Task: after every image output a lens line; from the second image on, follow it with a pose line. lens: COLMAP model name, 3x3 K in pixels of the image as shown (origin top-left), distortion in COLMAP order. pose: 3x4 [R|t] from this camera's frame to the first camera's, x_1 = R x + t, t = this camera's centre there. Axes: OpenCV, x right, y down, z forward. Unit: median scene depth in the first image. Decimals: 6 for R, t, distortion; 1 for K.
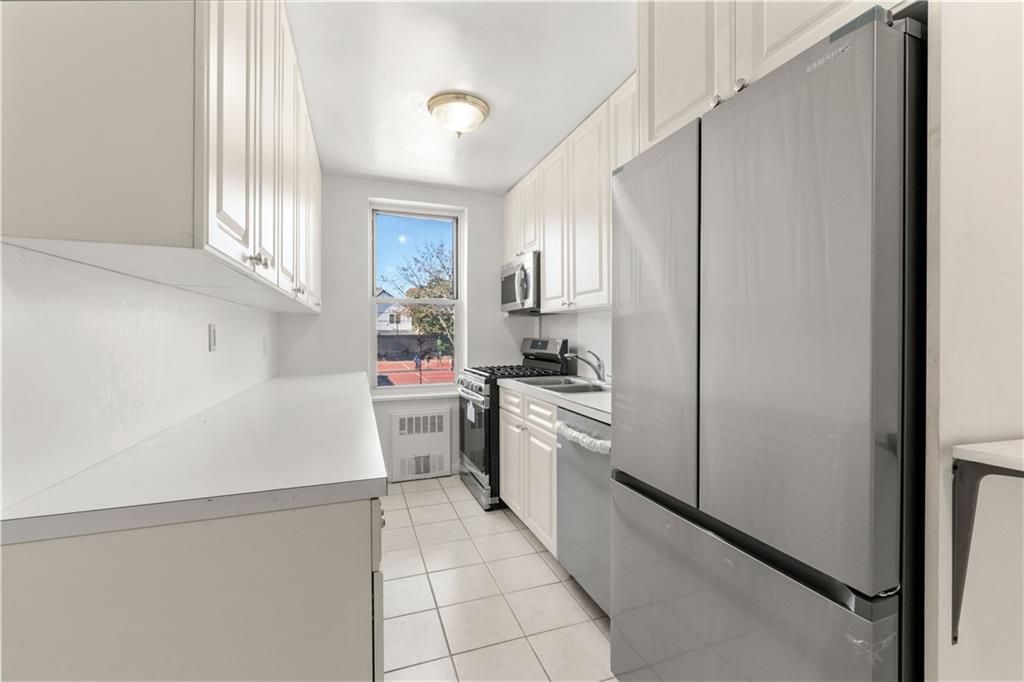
lens RADIAL K [[410.7, 0, 512.0], [0, 410.7, 341.0], [0, 0, 1]] dist [0.001072, 0.000098]
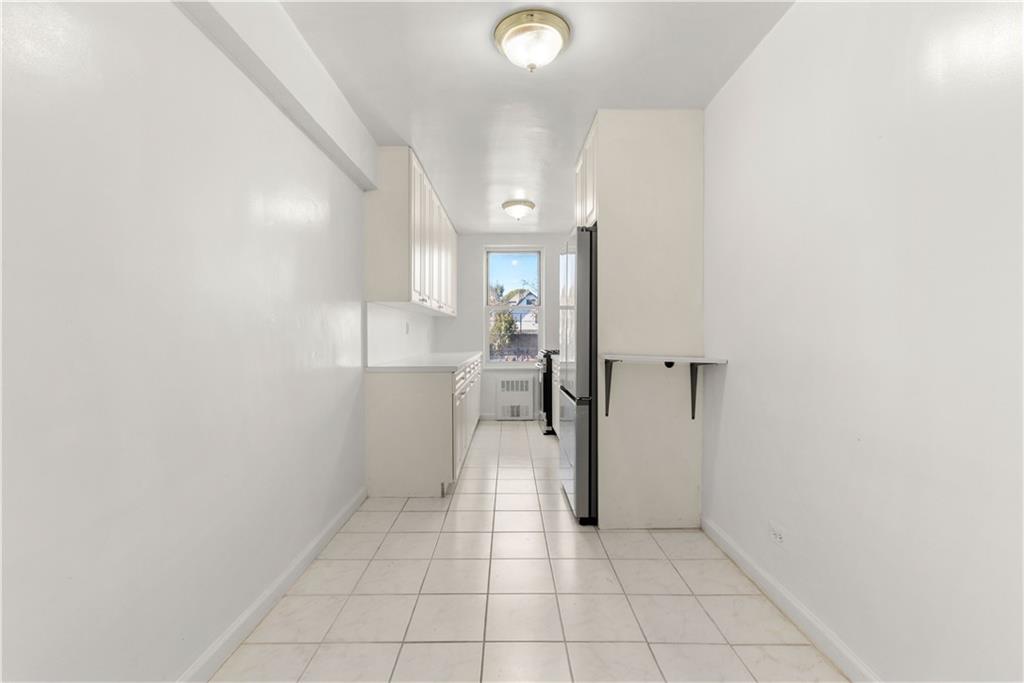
lens RADIAL K [[410.7, 0, 512.0], [0, 410.7, 341.5], [0, 0, 1]] dist [0.001072, 0.000098]
pose [[0.939360, 0.004420, -0.342905, 0.331681], [-0.003393, 0.999988, 0.003596, 0.029248], [0.342916, -0.002214, 0.939363, -0.521398]]
